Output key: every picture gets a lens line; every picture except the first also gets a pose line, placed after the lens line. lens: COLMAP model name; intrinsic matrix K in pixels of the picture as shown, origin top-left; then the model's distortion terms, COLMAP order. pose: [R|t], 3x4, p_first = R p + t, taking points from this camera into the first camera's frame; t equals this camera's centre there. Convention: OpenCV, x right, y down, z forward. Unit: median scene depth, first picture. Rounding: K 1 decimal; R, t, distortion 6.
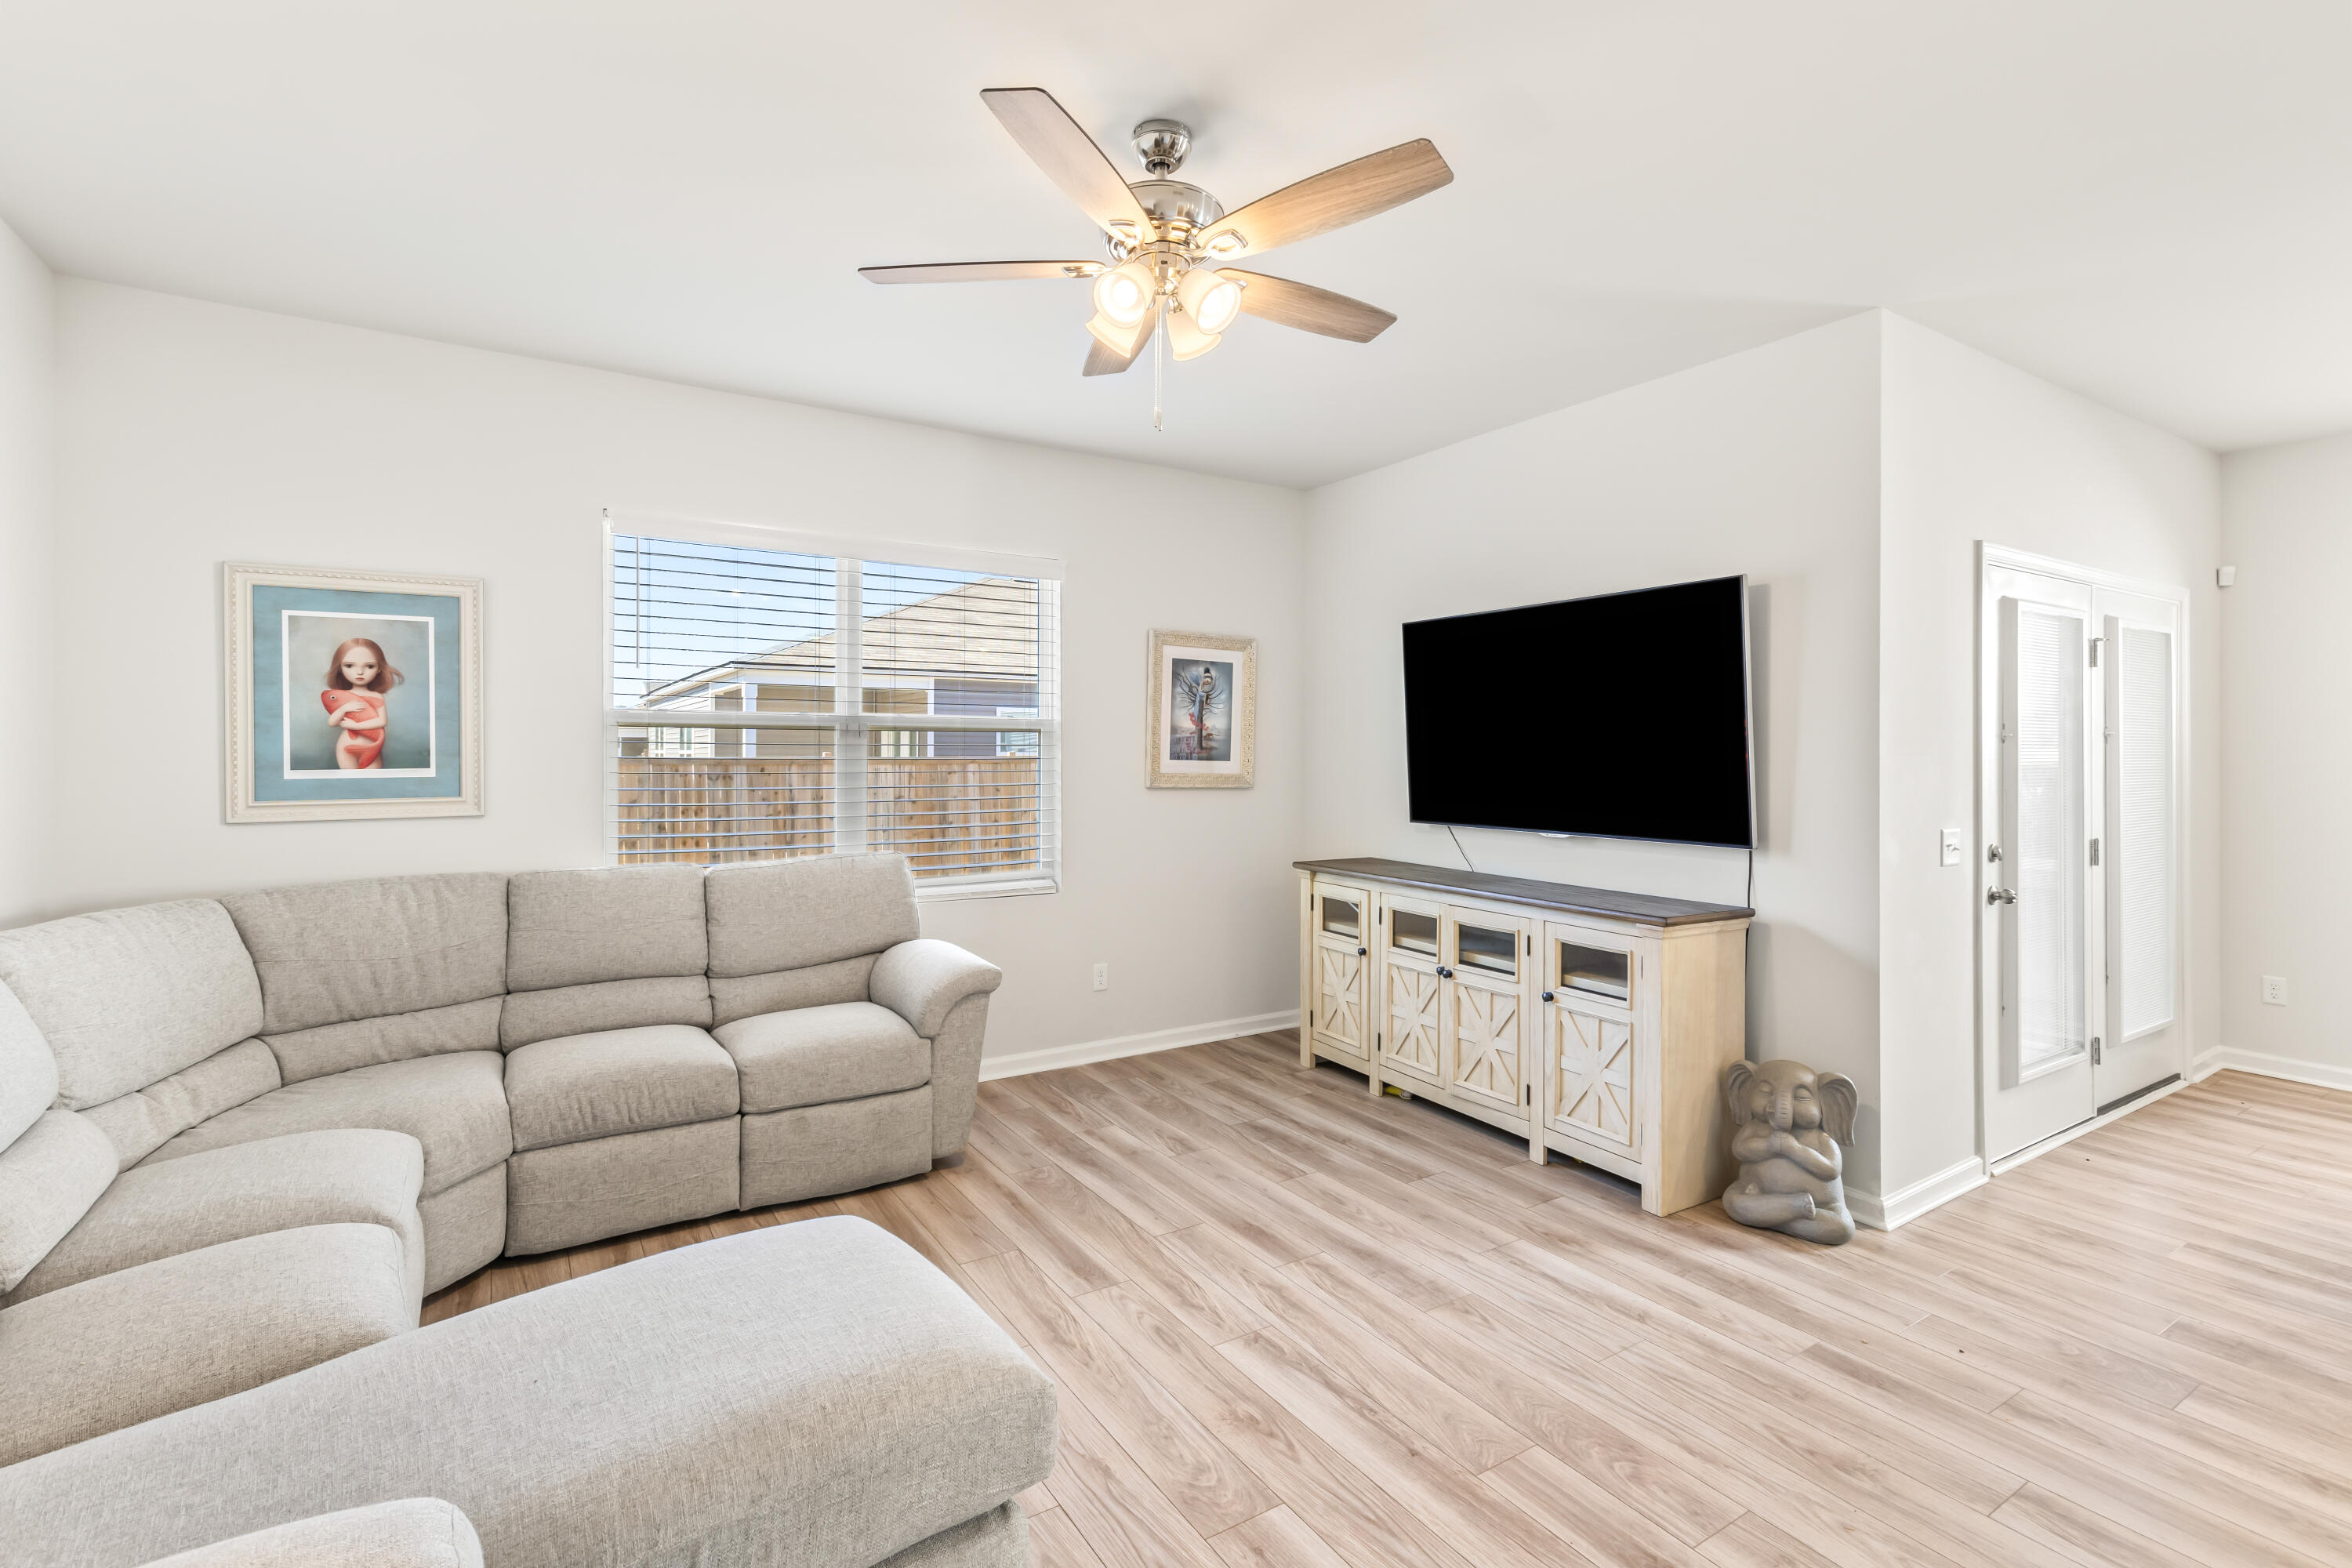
lens RADIAL K [[1089.2, 0, 1188.9], [0, 1089.2, 773.8], [0, 0, 1]] dist [0.001886, -0.000488]
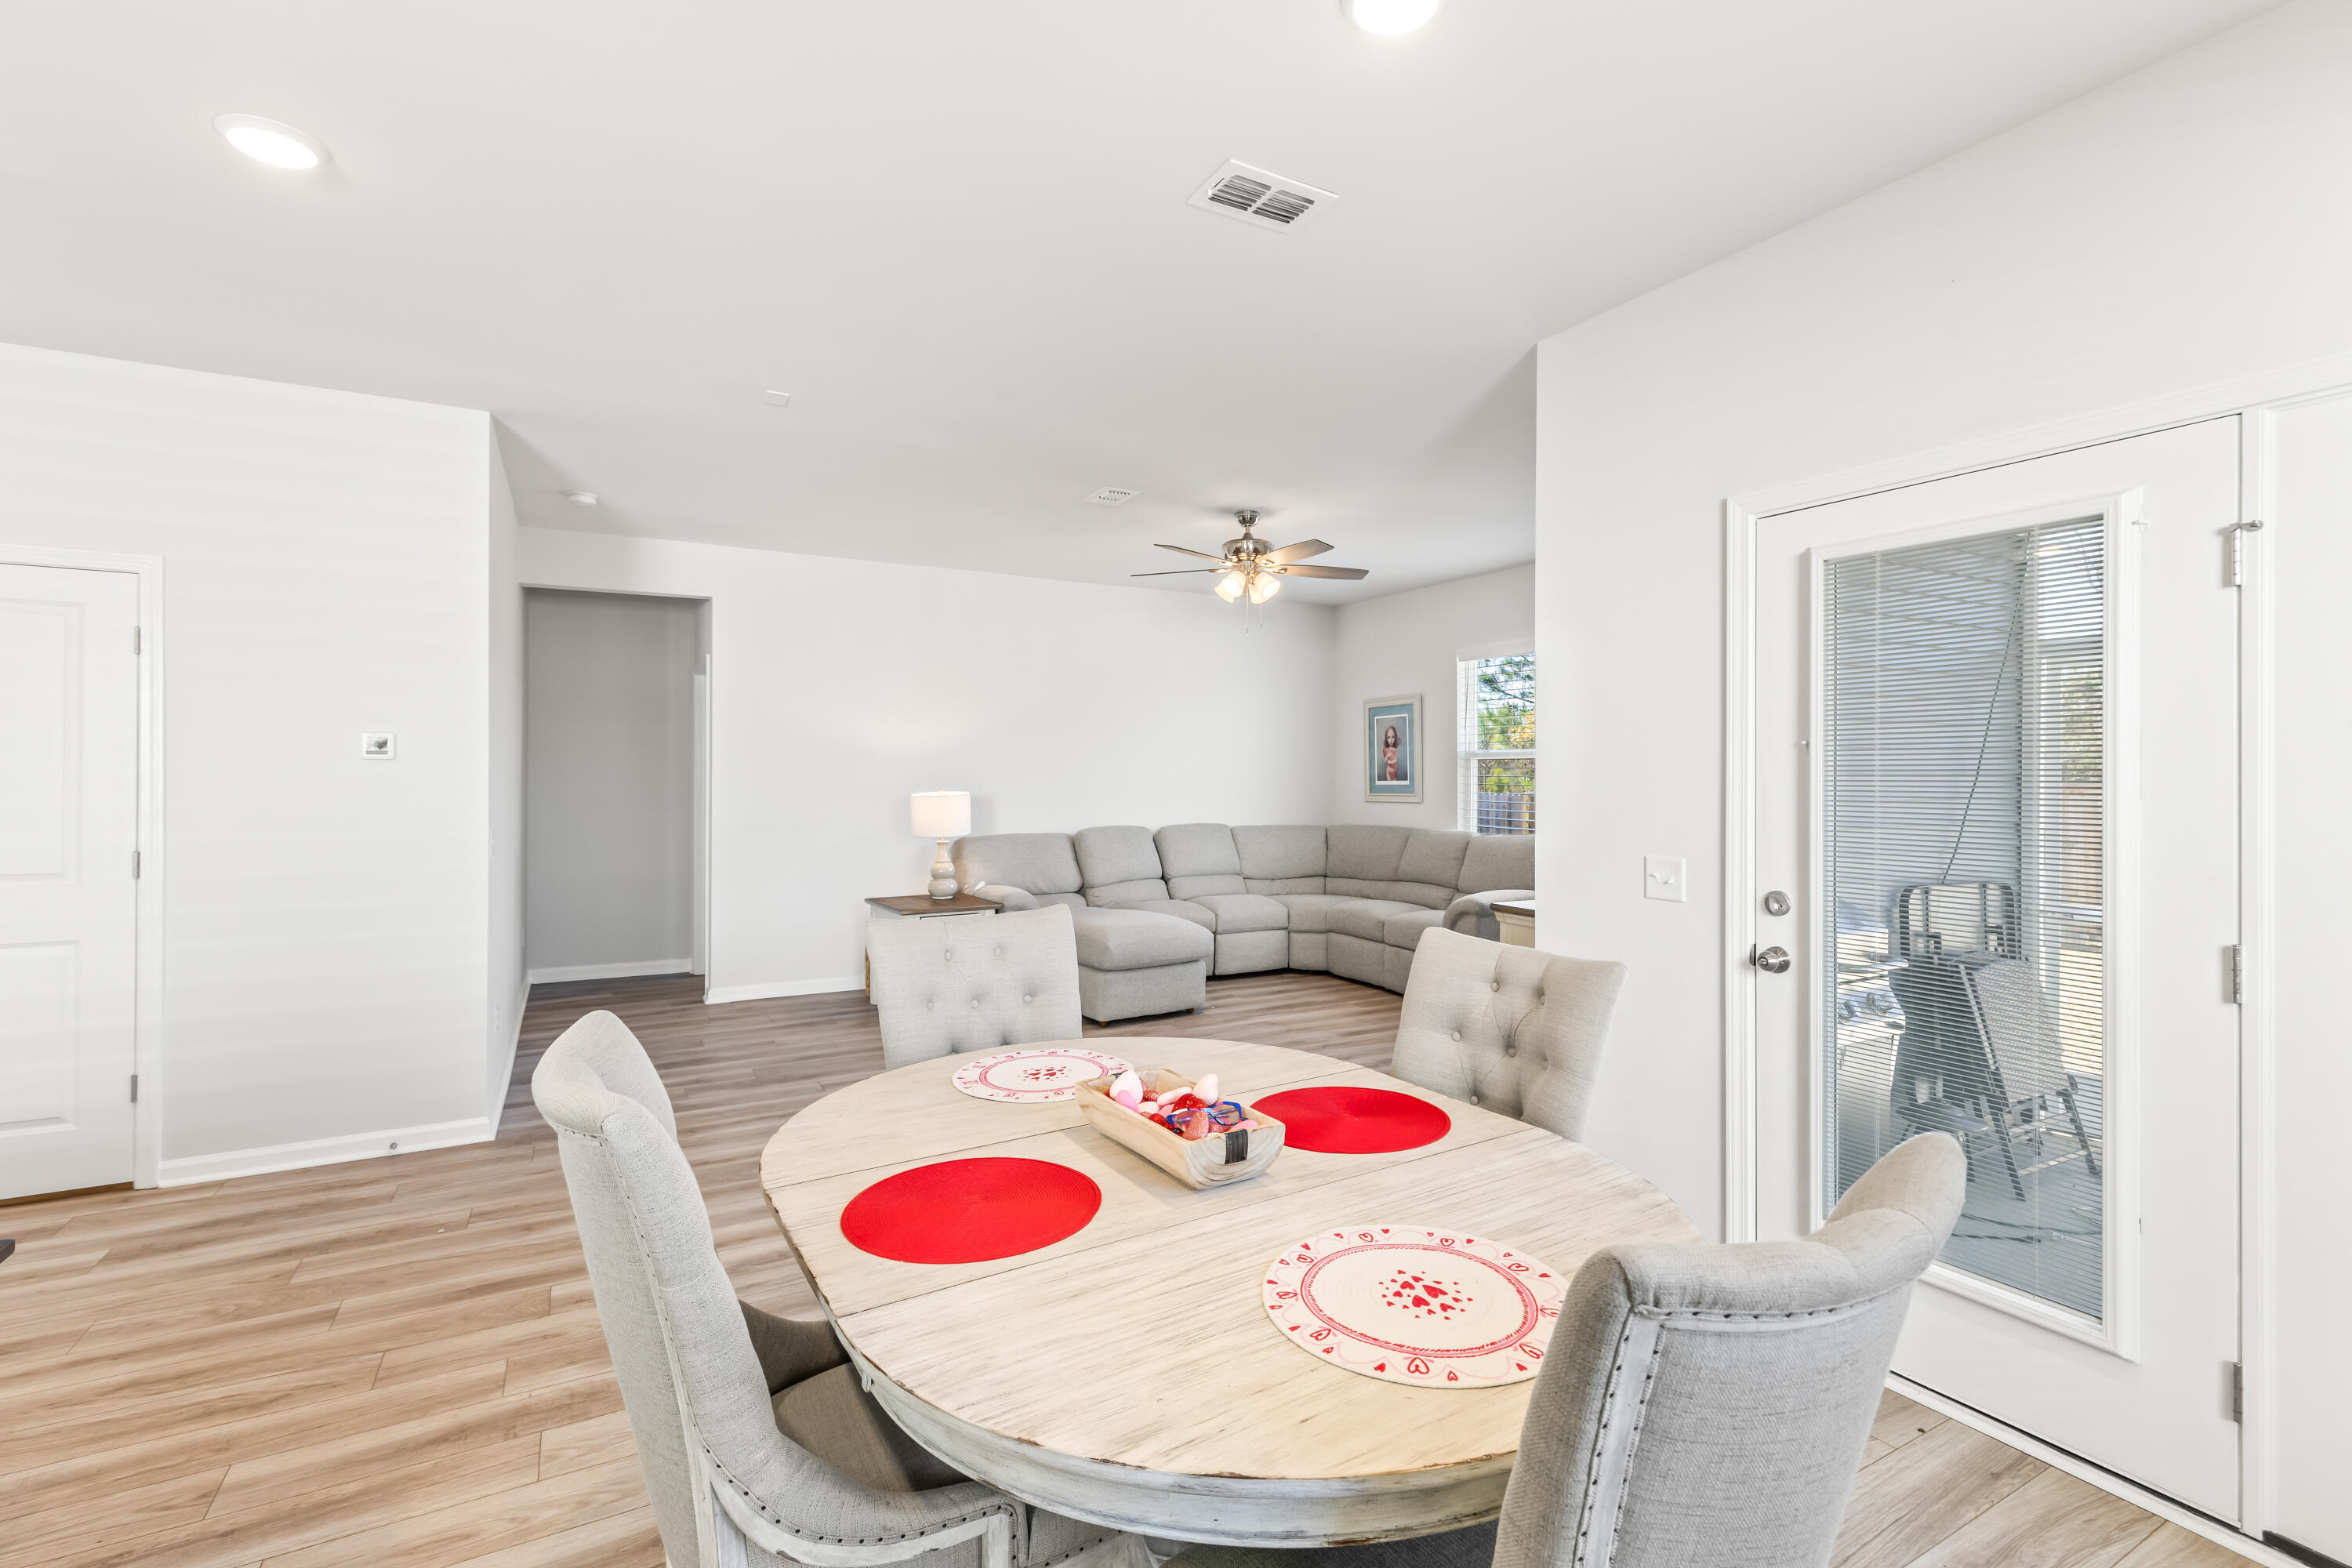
lens RADIAL K [[1089.2, 0, 1188.9], [0, 1089.2, 773.8], [0, 0, 1]] dist [0.001886, -0.000488]
pose [[-0.058873, -0.004371, -0.998256, 1.629761], [-0.023226, 0.999726, -0.003008, -0.001693], [0.997995, 0.023009, -0.058959, 0.695916]]
